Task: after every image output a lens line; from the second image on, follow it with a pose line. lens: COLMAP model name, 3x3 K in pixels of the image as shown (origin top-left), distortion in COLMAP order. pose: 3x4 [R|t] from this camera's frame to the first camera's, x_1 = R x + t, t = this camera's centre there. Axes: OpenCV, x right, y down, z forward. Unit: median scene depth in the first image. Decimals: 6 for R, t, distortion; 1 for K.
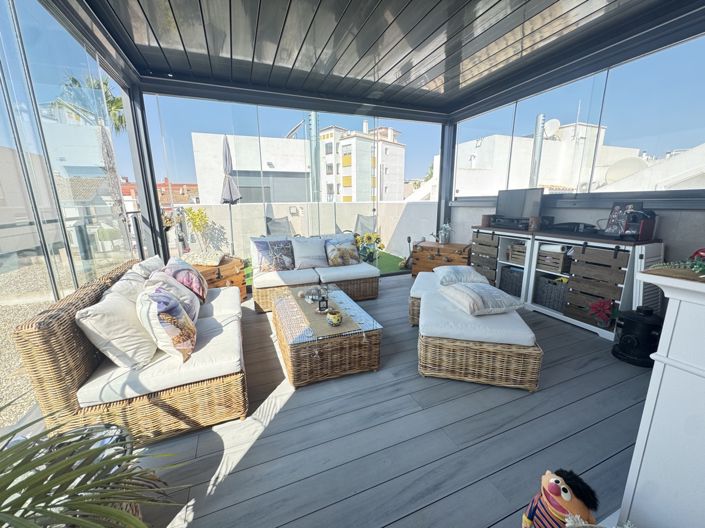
lens RADIAL K [[283.6, 0, 351.7], [0, 283.6, 263.7], [0, 0, 1]] dist [0.000931, -0.000613]
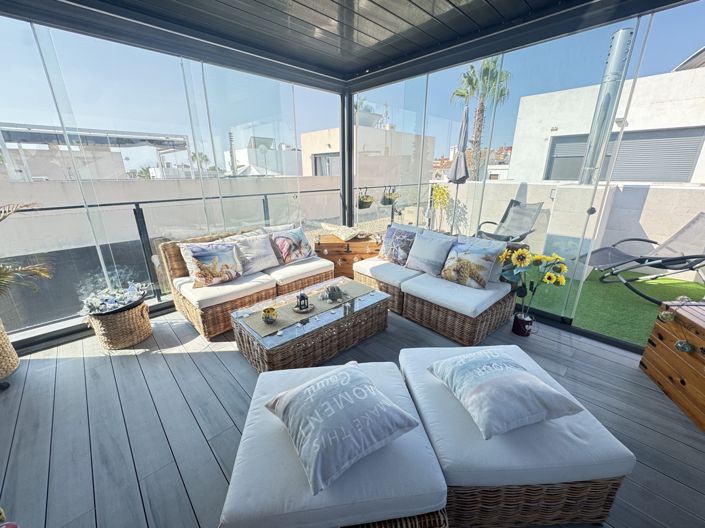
lens RADIAL K [[283.6, 0, 352.7], [0, 283.6, 264.3], [0, 0, 1]] dist [0.000931, -0.000613]
pose [[0.368021, 0.300615, -0.879881, 0.608422], [-0.202019, 0.949541, 0.239918, -0.194793], [0.907606, 0.089458, 0.410181, 0.574226]]
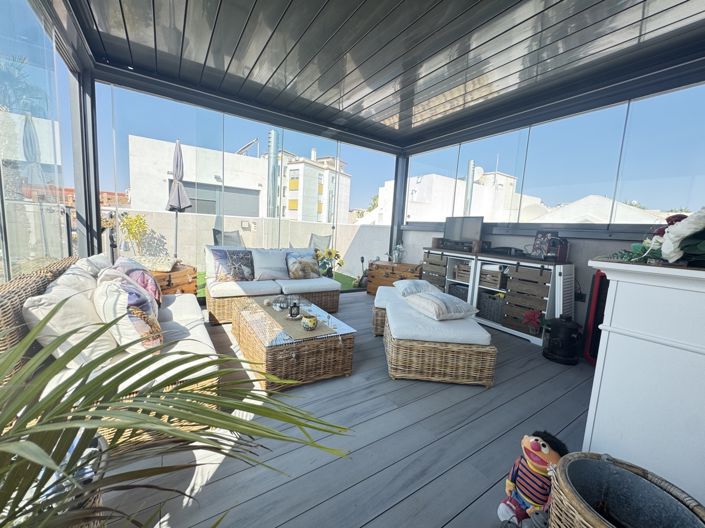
lens RADIAL K [[283.6, 0, 352.1], [0, 283.6, 263.1], [0, 0, 1]] dist [0.000931, -0.000613]
pose [[0.978341, 0.045844, 0.201858, -0.084865], [-0.027271, 0.995213, -0.093849, 0.050557], [-0.205194, 0.086311, 0.974908, -0.014036]]
